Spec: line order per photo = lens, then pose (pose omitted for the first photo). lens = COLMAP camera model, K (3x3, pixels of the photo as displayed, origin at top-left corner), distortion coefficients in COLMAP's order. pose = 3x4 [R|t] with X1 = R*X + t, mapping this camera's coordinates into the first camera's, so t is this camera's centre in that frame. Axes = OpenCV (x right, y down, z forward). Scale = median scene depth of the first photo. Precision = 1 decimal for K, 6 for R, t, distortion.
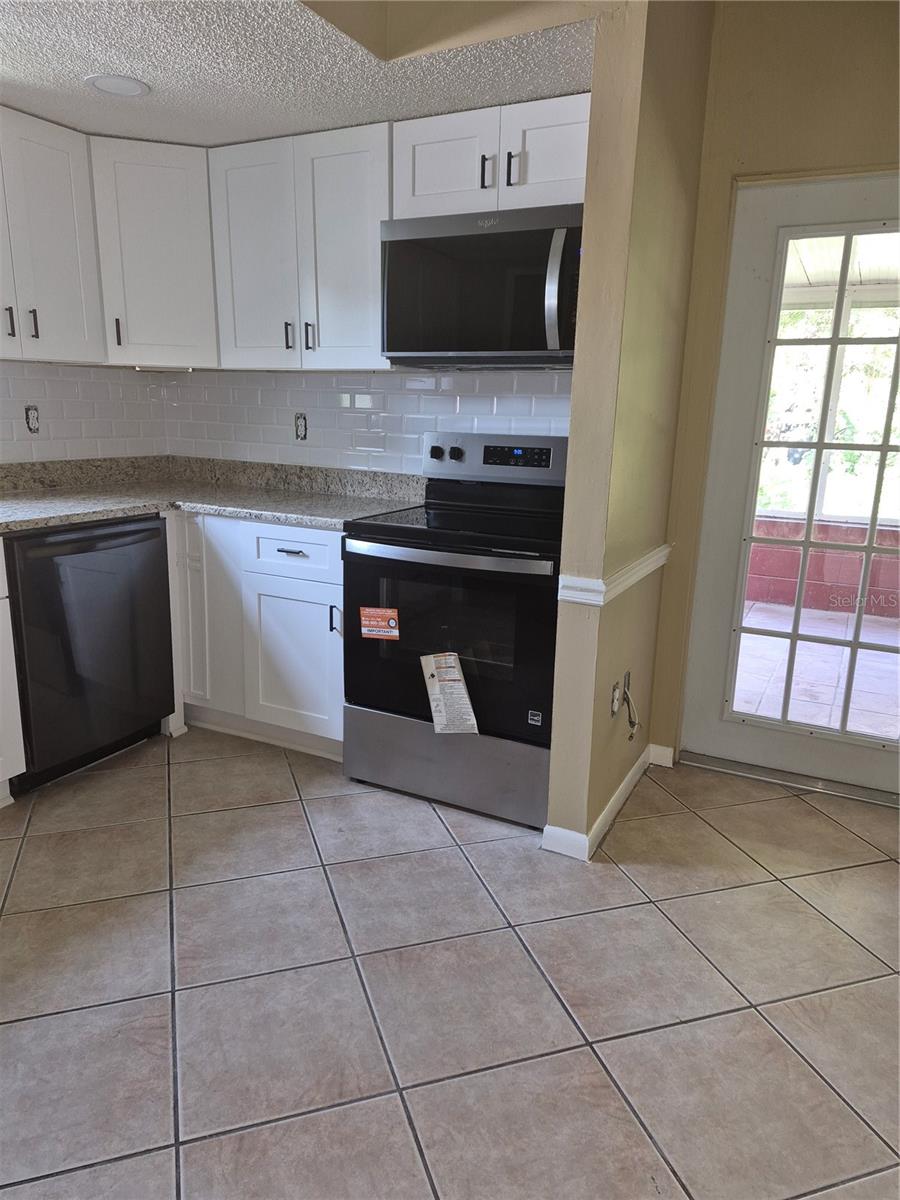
lens RADIAL K [[835.0, 0, 452.3], [0, 835.0, 603.0], [0, 0, 1]] dist [0.097357, -0.067841]
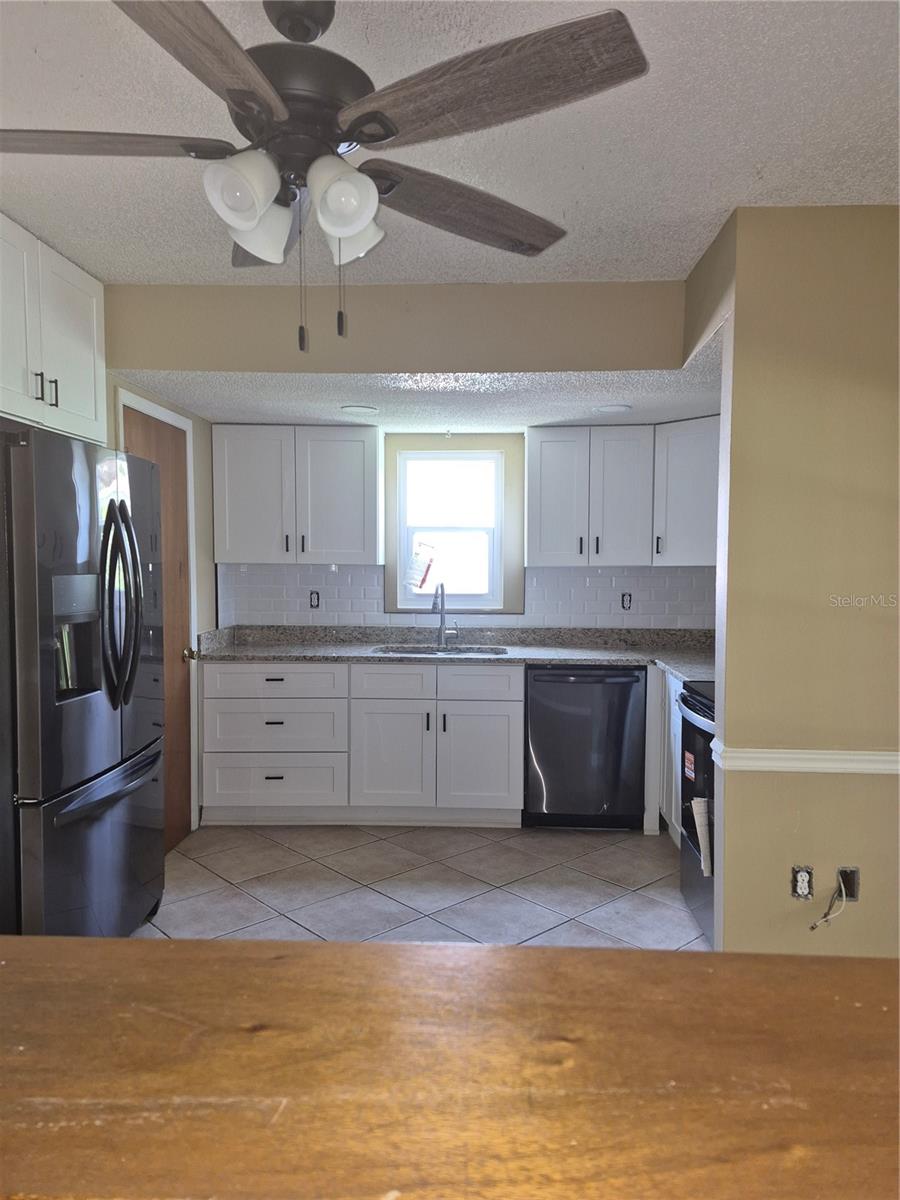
lens RADIAL K [[835.0, 0, 456.7], [0, 835.0, 603.0], [0, 0, 1]] dist [0.097357, -0.067841]
pose [[0.417505, 0.025307, -0.908322, 0.907463], [-0.206709, 0.976049, -0.067818, -0.055984], [0.884851, 0.216073, 0.412736, 0.127623]]
